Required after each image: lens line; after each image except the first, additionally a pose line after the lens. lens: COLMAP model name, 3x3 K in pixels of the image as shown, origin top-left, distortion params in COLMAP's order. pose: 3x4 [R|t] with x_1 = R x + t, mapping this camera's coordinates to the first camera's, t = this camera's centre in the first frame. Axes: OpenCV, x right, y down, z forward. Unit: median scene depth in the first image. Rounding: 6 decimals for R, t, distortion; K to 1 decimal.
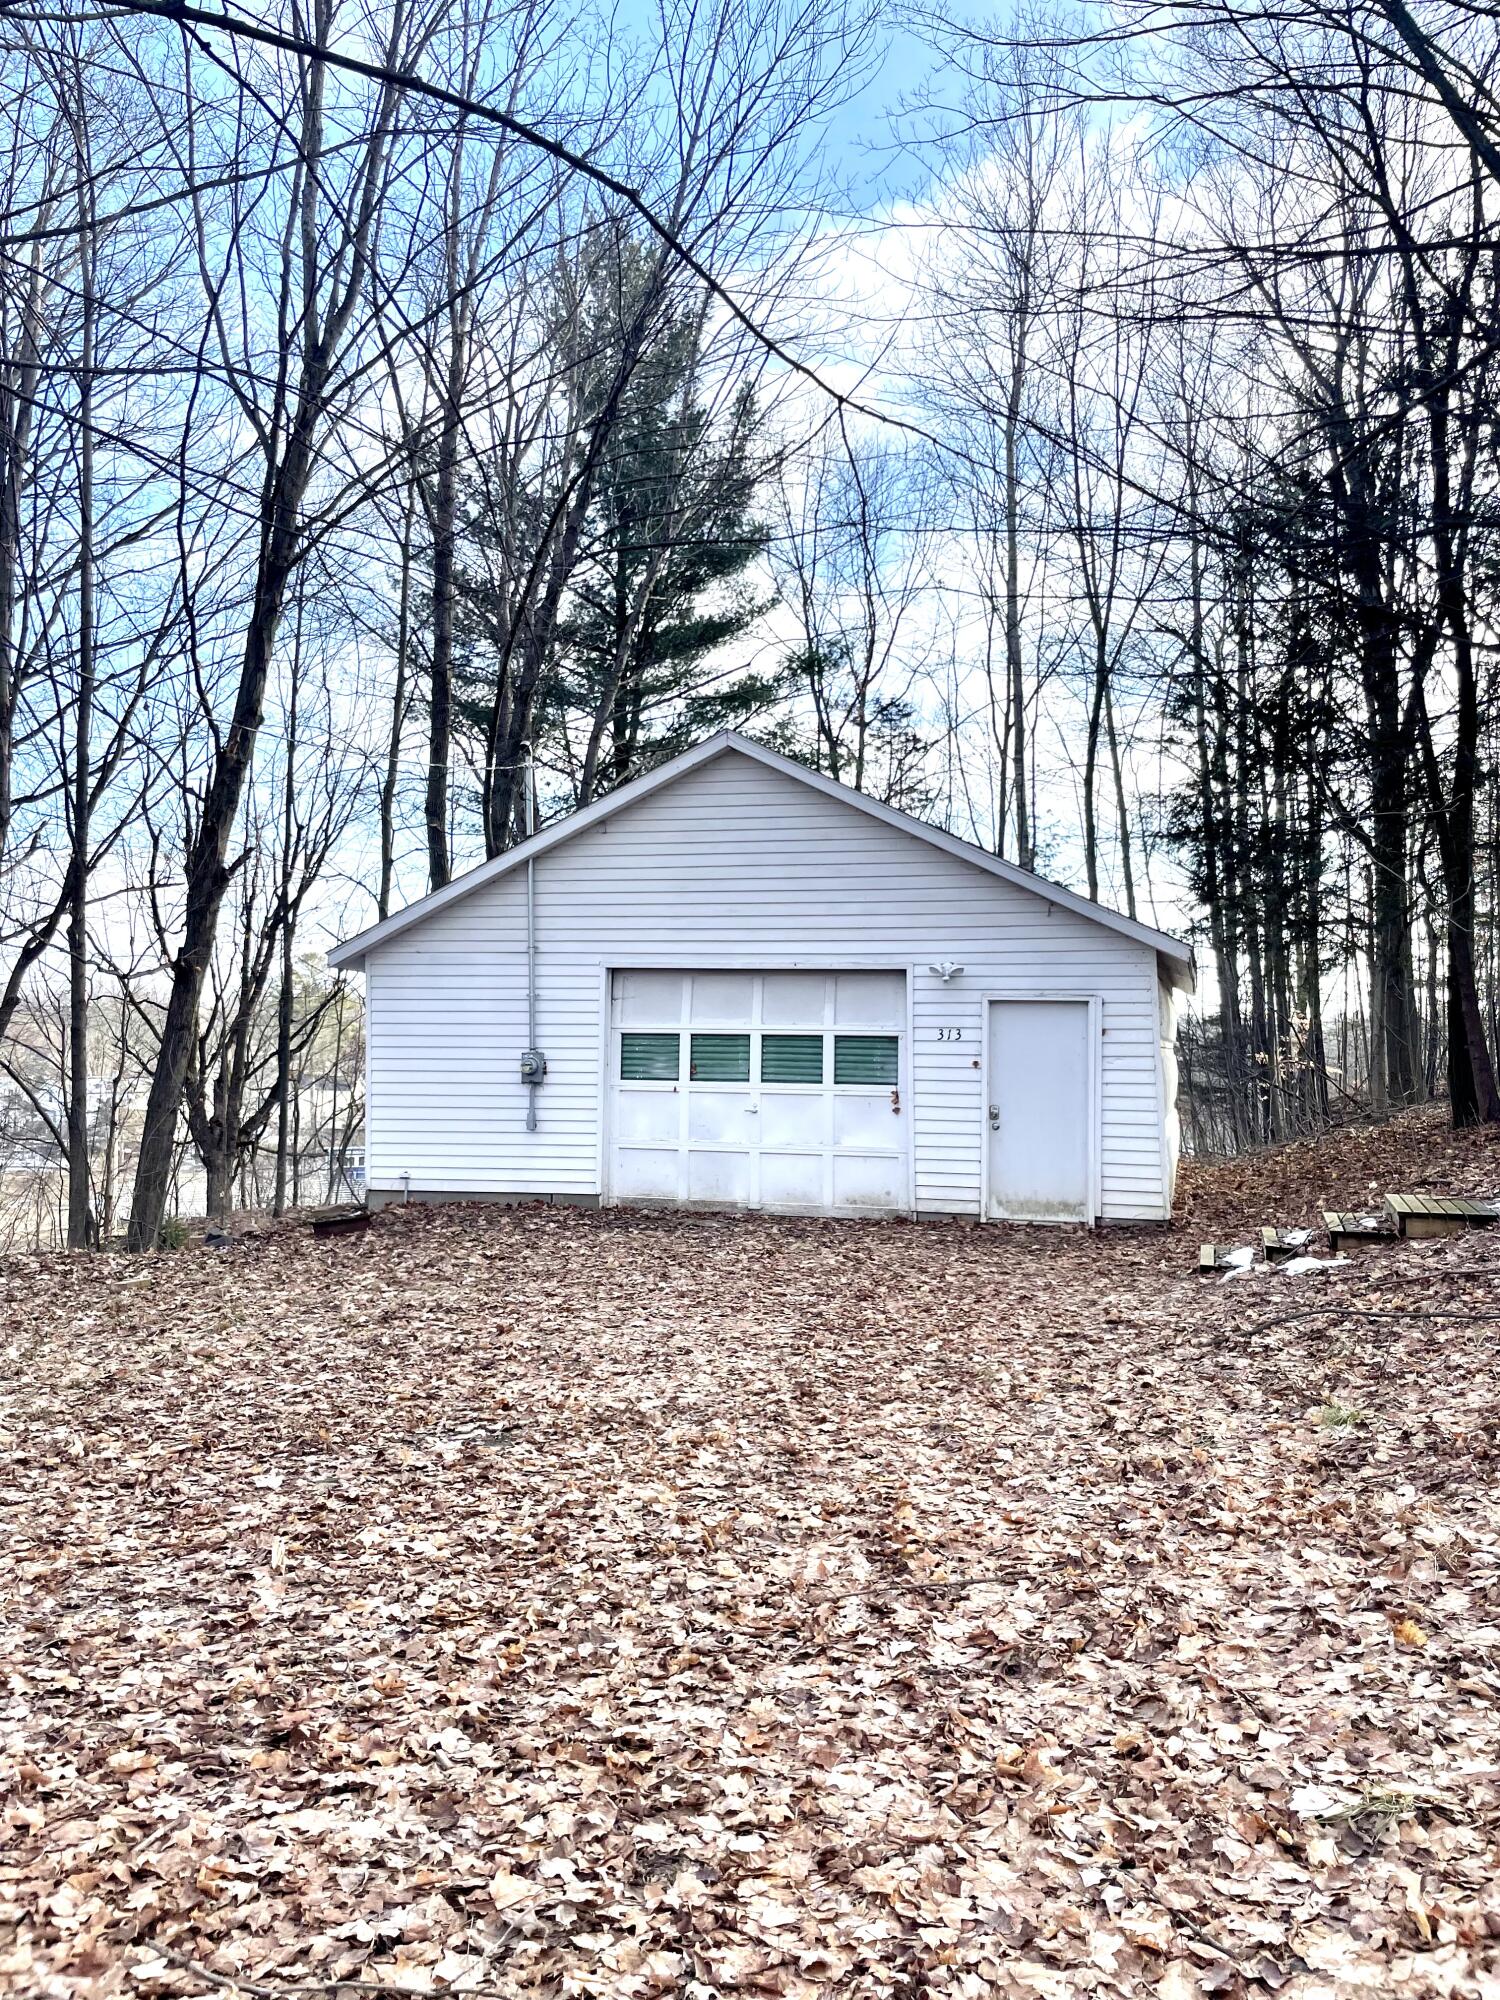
lens RADIAL K [[1527.4, 0, 732.1], [0, 1527.4, 990.8], [0, 0, 1]] dist [0.090032, -0.106694]
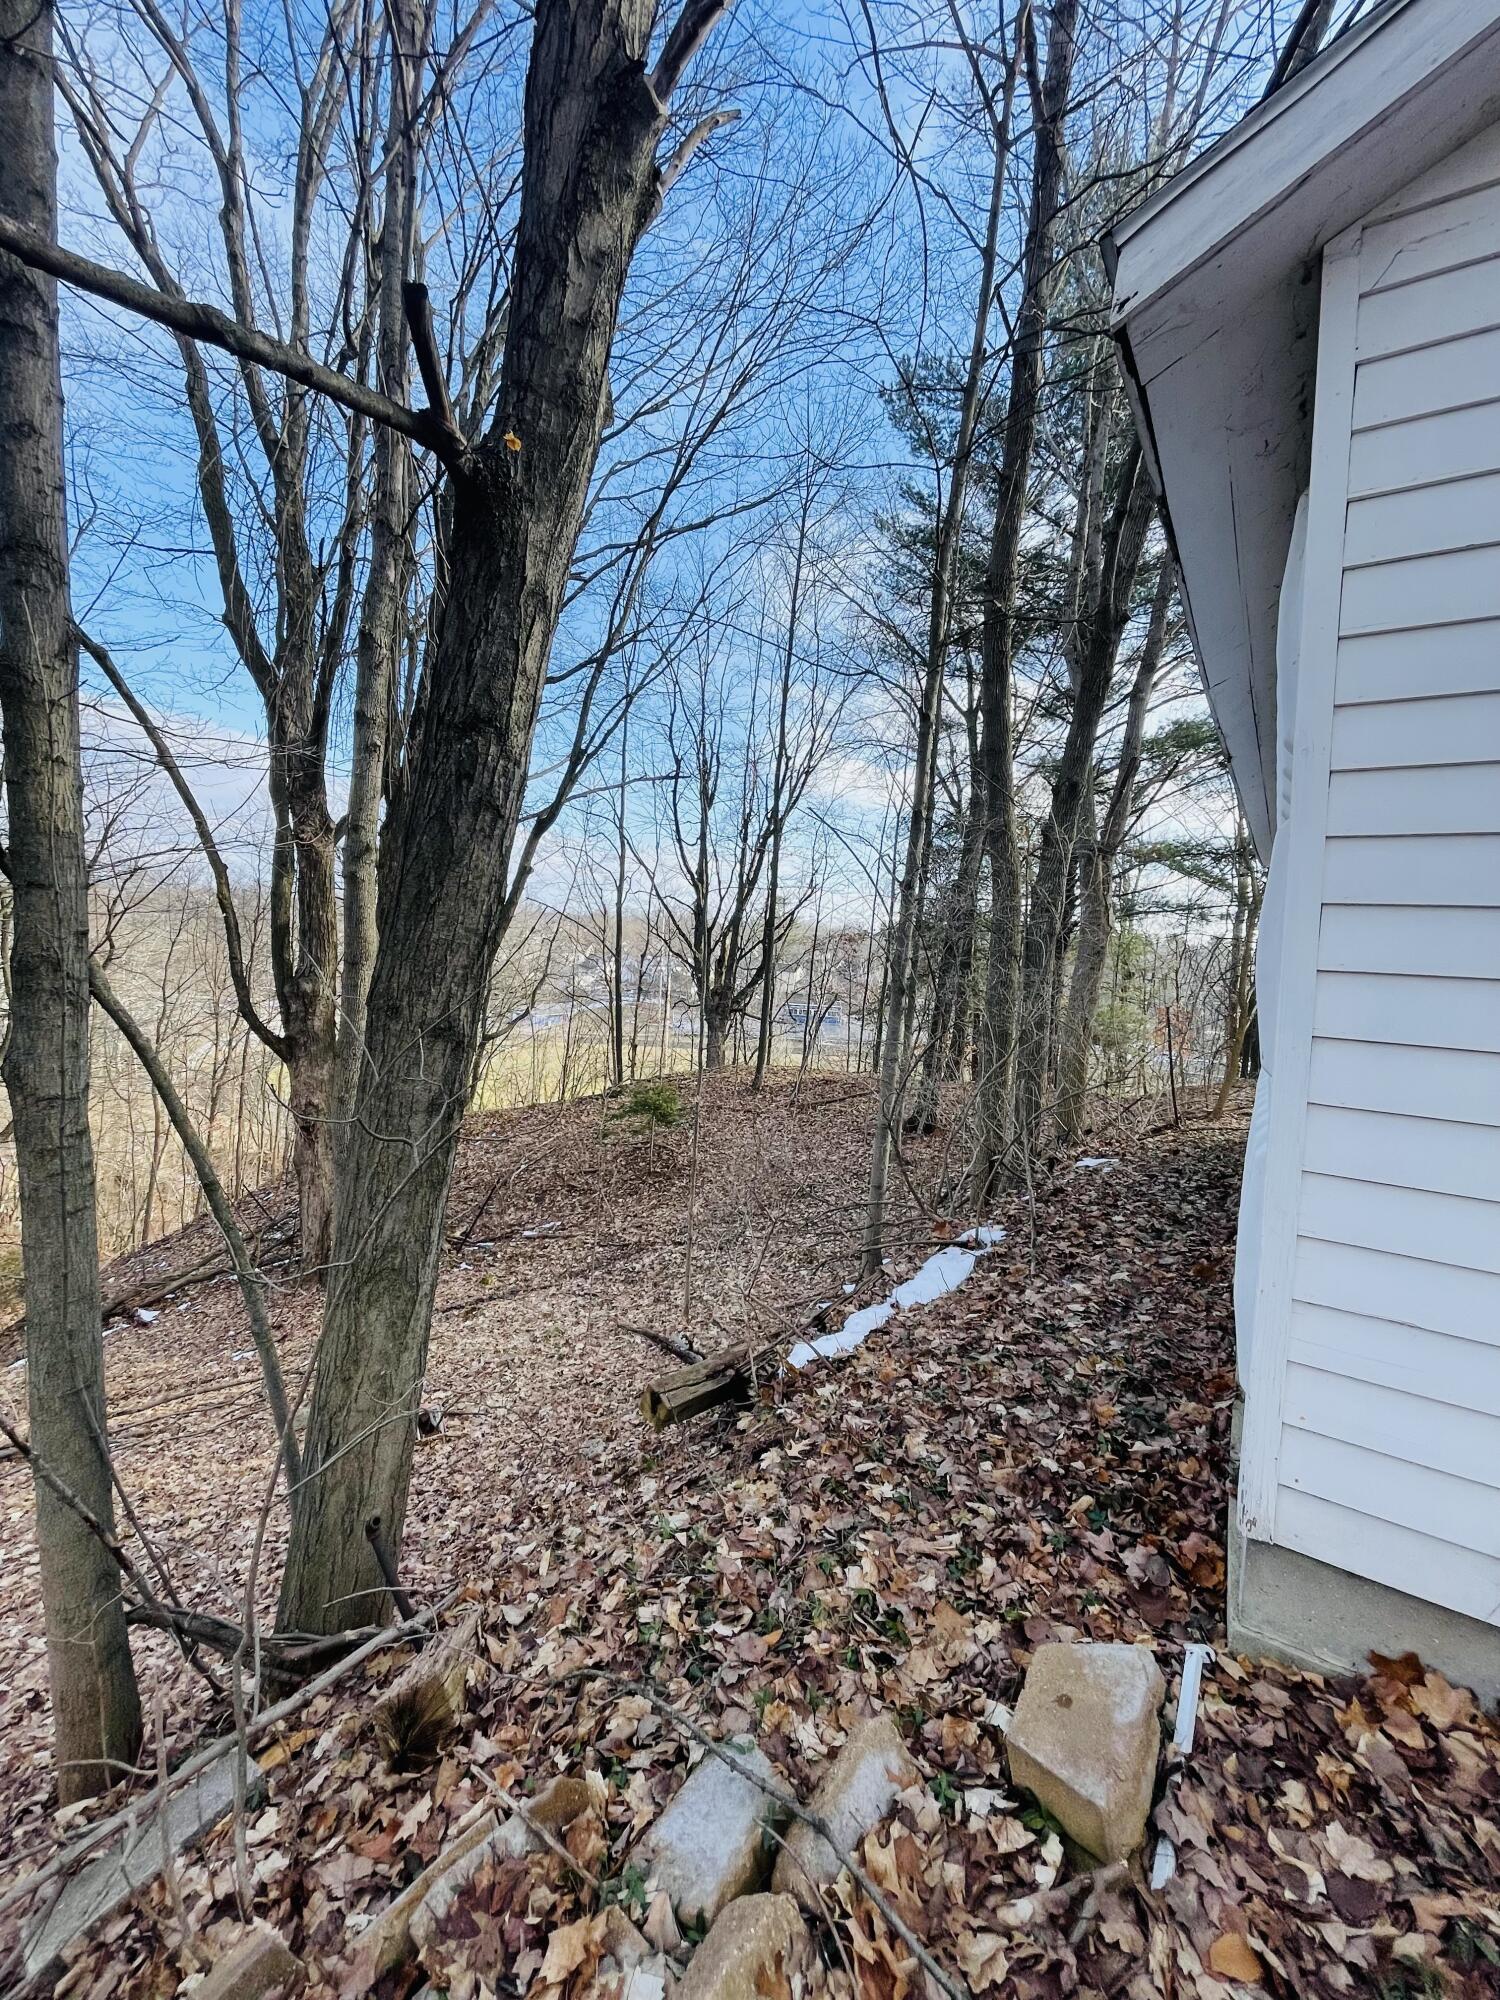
lens RADIAL K [[808.4, 0, 747.2], [0, 808.4, 1001.4], [0, 0, 1]] dist [-0.001116, 0.001487]
pose [[0.956316, 0.068631, -0.284165, -0.170310], [-0.040221, 0.993697, 0.104638, 0.030436], [0.289555, -0.088638, 0.953048, 0.526084]]
